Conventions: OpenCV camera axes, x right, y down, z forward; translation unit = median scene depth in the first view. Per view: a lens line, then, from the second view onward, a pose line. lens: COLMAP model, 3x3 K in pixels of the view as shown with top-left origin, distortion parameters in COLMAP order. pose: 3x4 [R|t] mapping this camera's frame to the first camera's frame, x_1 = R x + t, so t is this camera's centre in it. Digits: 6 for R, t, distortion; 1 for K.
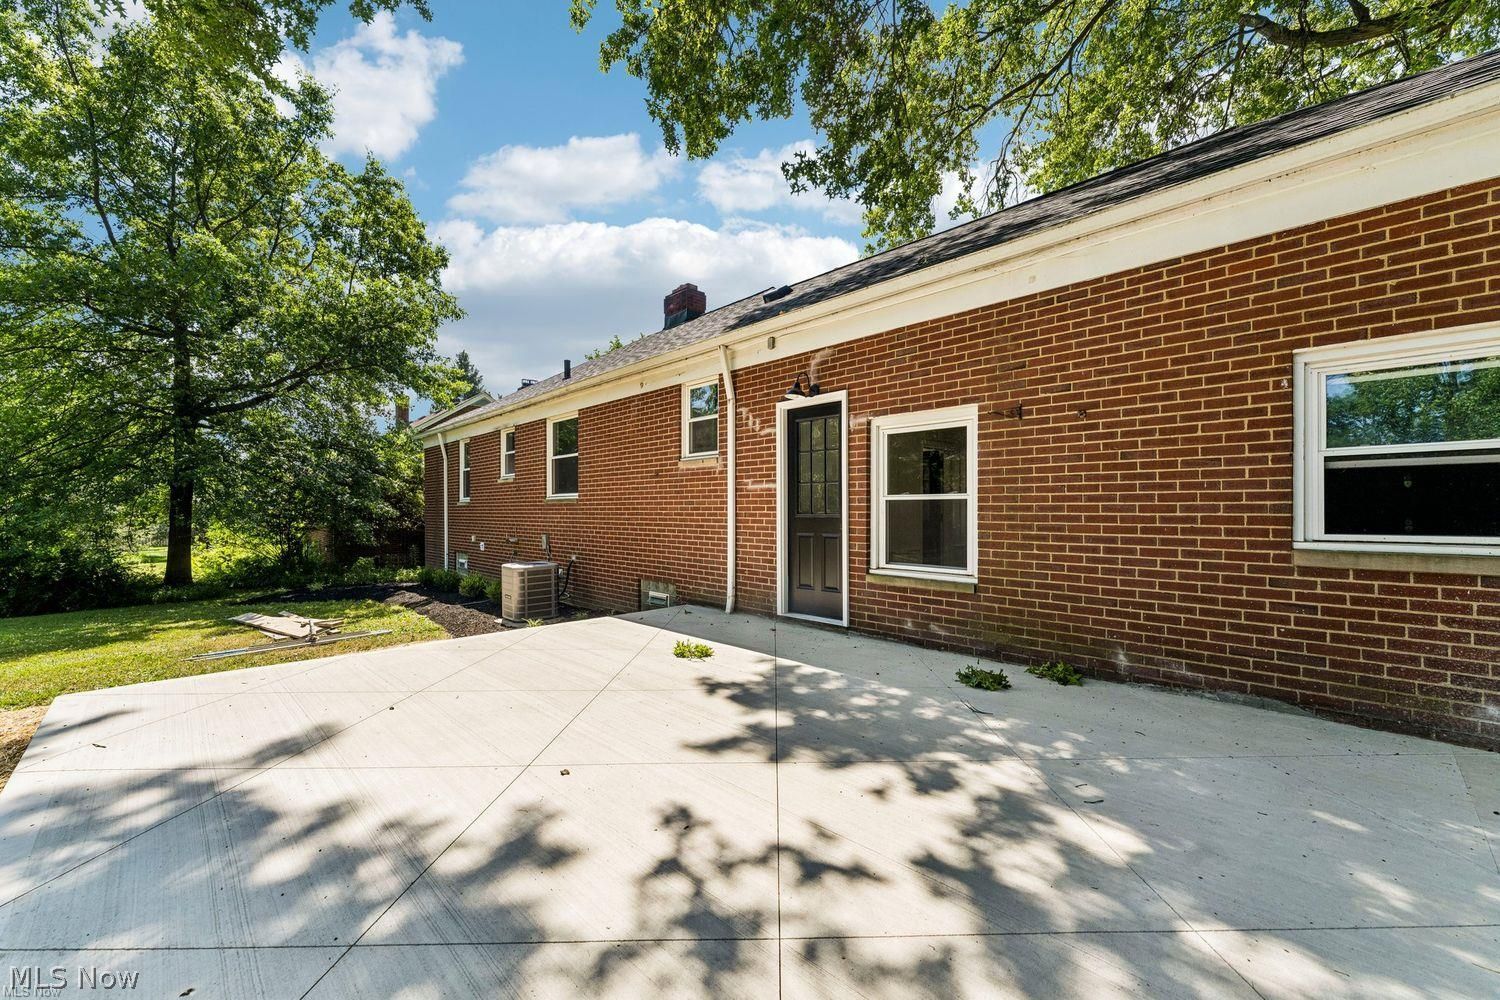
lens RADIAL K [[589.6, 0, 756.1], [0, 589.6, 519.4], [0, 0, 1]] dist [-0.002216, 0.001013]
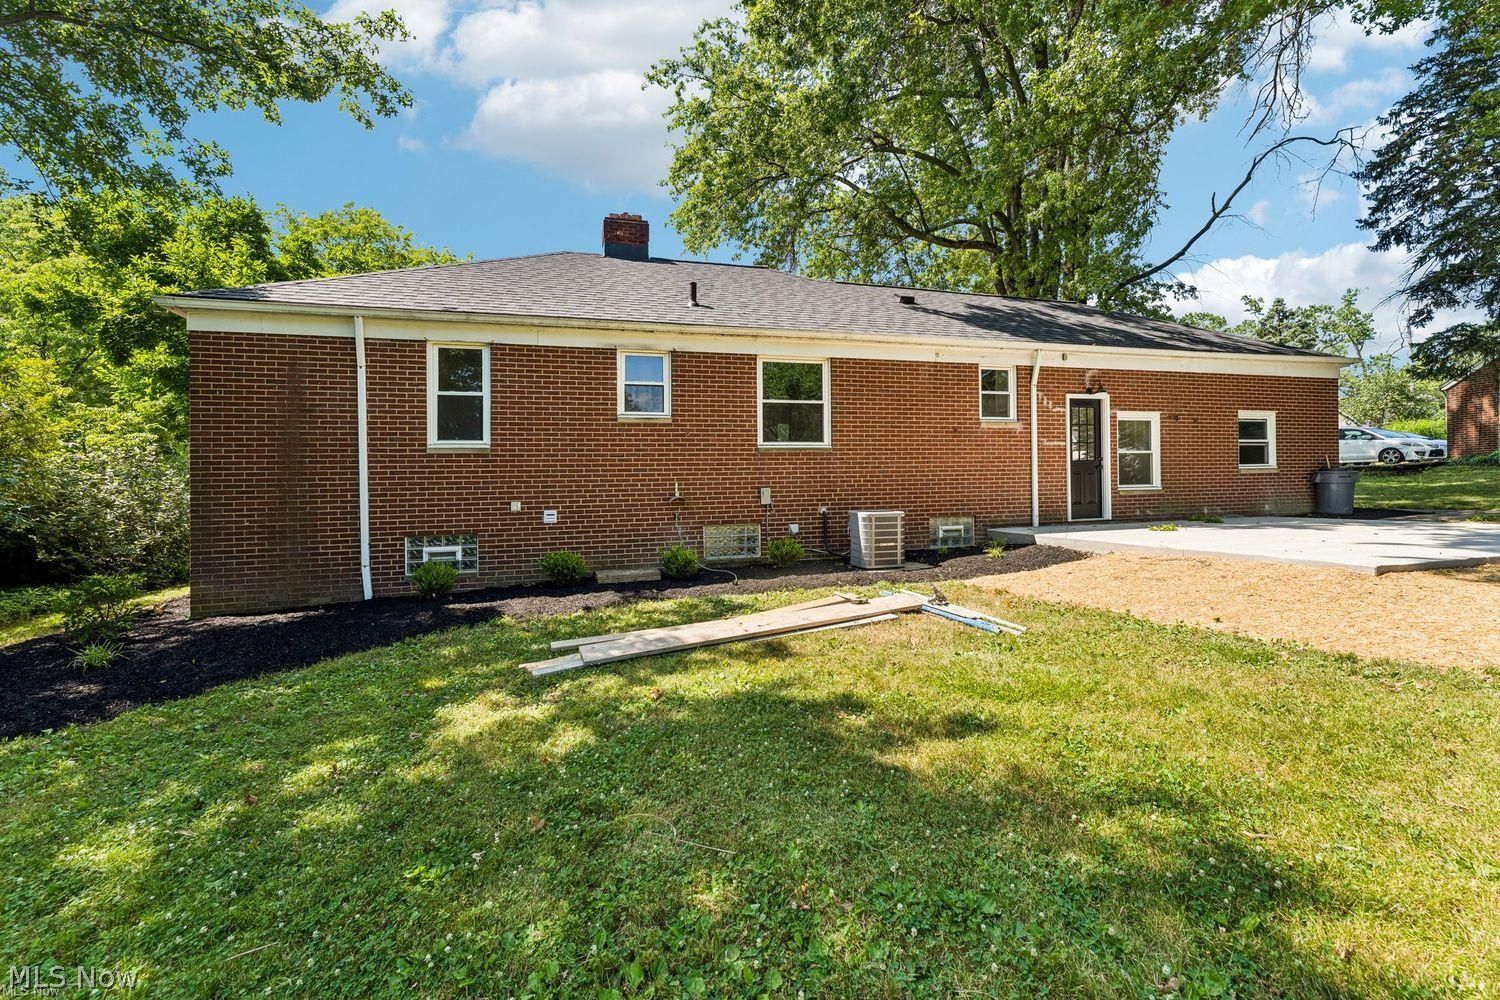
lens RADIAL K [[589.6, 0, 737.8], [0, 589.6, 492.5], [0, 0, 1]] dist [-0.002216, 0.001013]
pose [[0.492713, -0.018742, 0.869990, -1.909779], [0.030677, 0.999521, 0.004159, 0.046210], [-0.869651, 0.024639, 0.493052, 1.014419]]
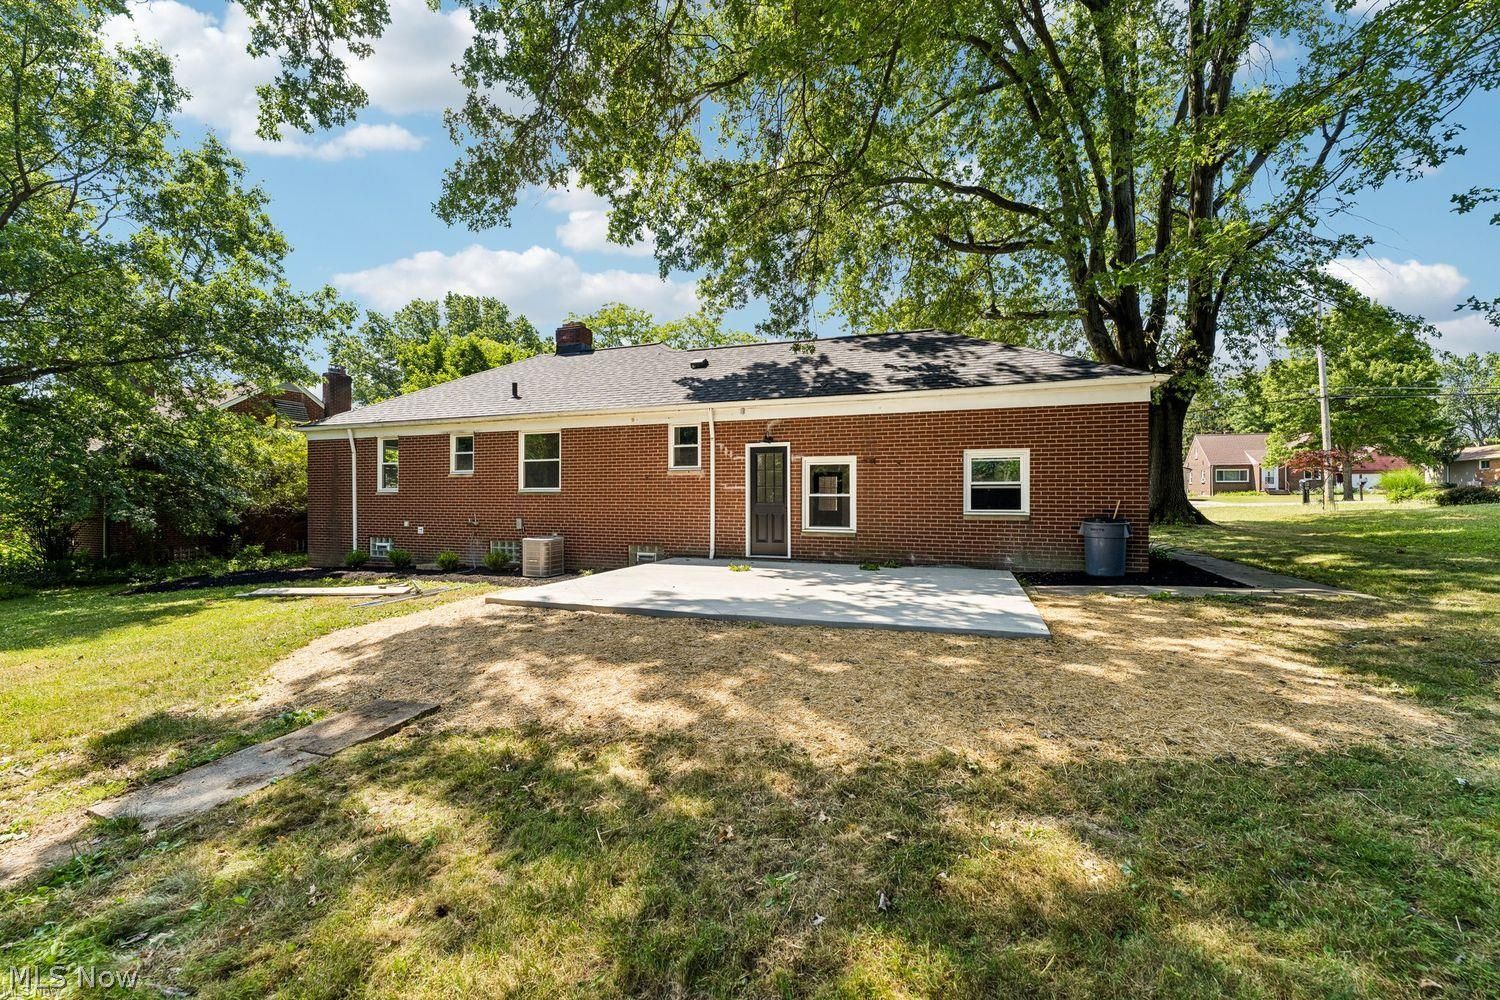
lens RADIAL K [[589.6, 0, 744.7], [0, 589.6, 511.3], [0, 0, 1]] dist [-0.002216, 0.001013]
pose [[0.903409, -0.002953, 0.428770, -0.787163], [0.002028, 0.999995, 0.002613, 0.012637], [-0.428776, -0.001491, 0.903410, -0.705182]]
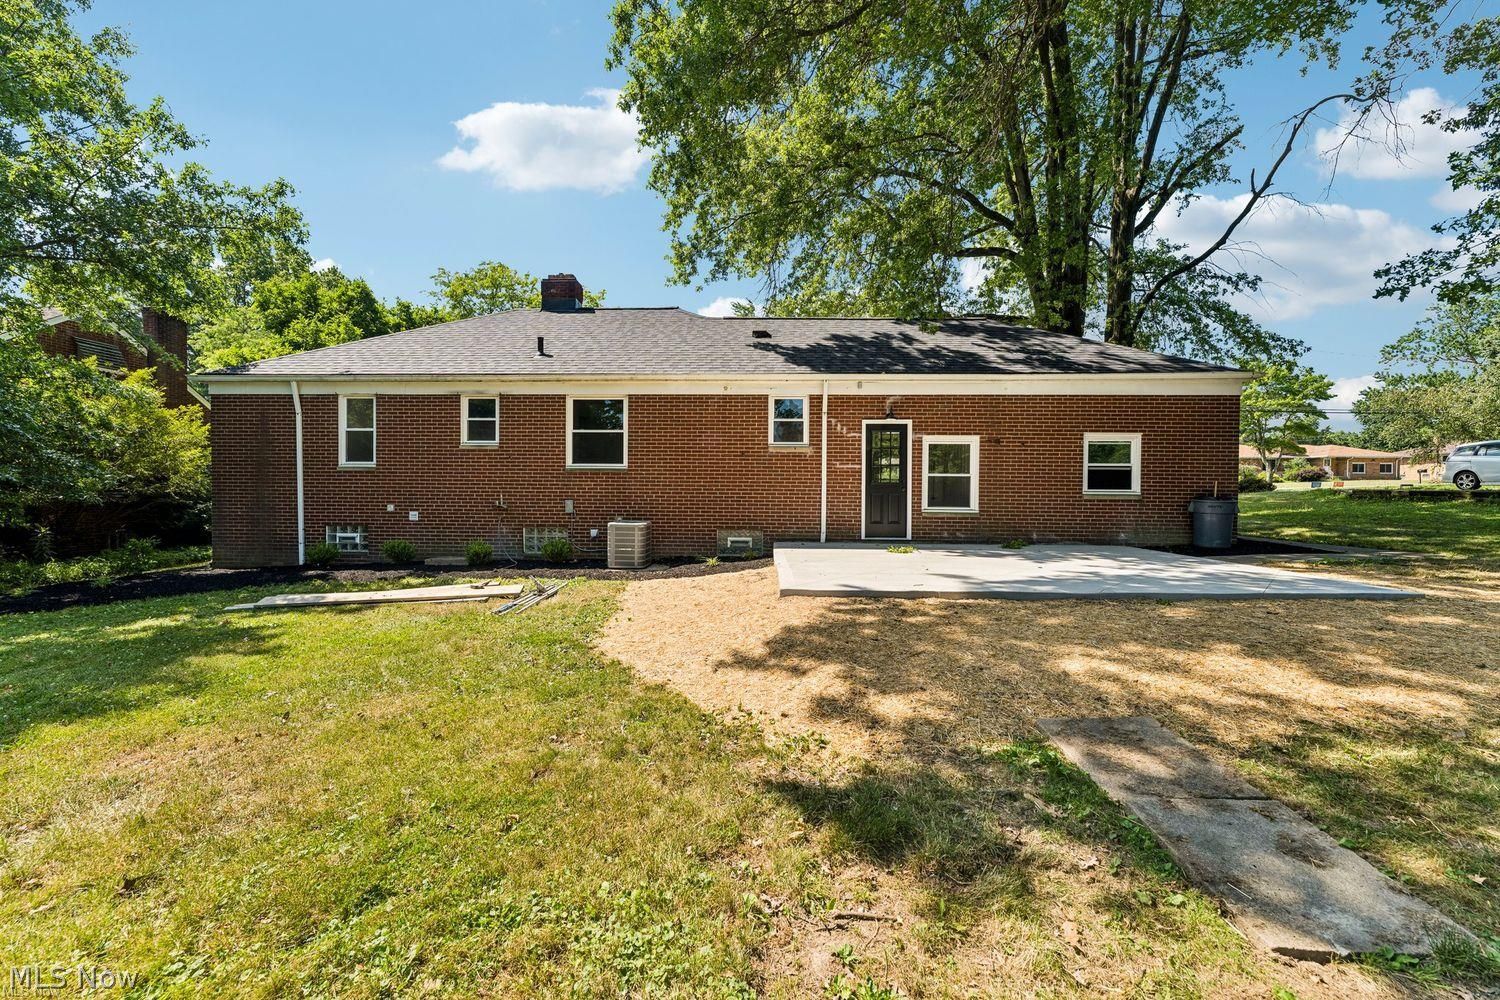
lens RADIAL K [[589.6, 0, 743.8], [0, 589.6, 508.3], [0, 0, 1]] dist [-0.002216, 0.001013]
pose [[0.733659, -0.011321, 0.679424, -1.459194], [0.001560, 0.999887, 0.014977, 0.041994], [-0.679516, -0.009928, 0.733593, -0.059044]]
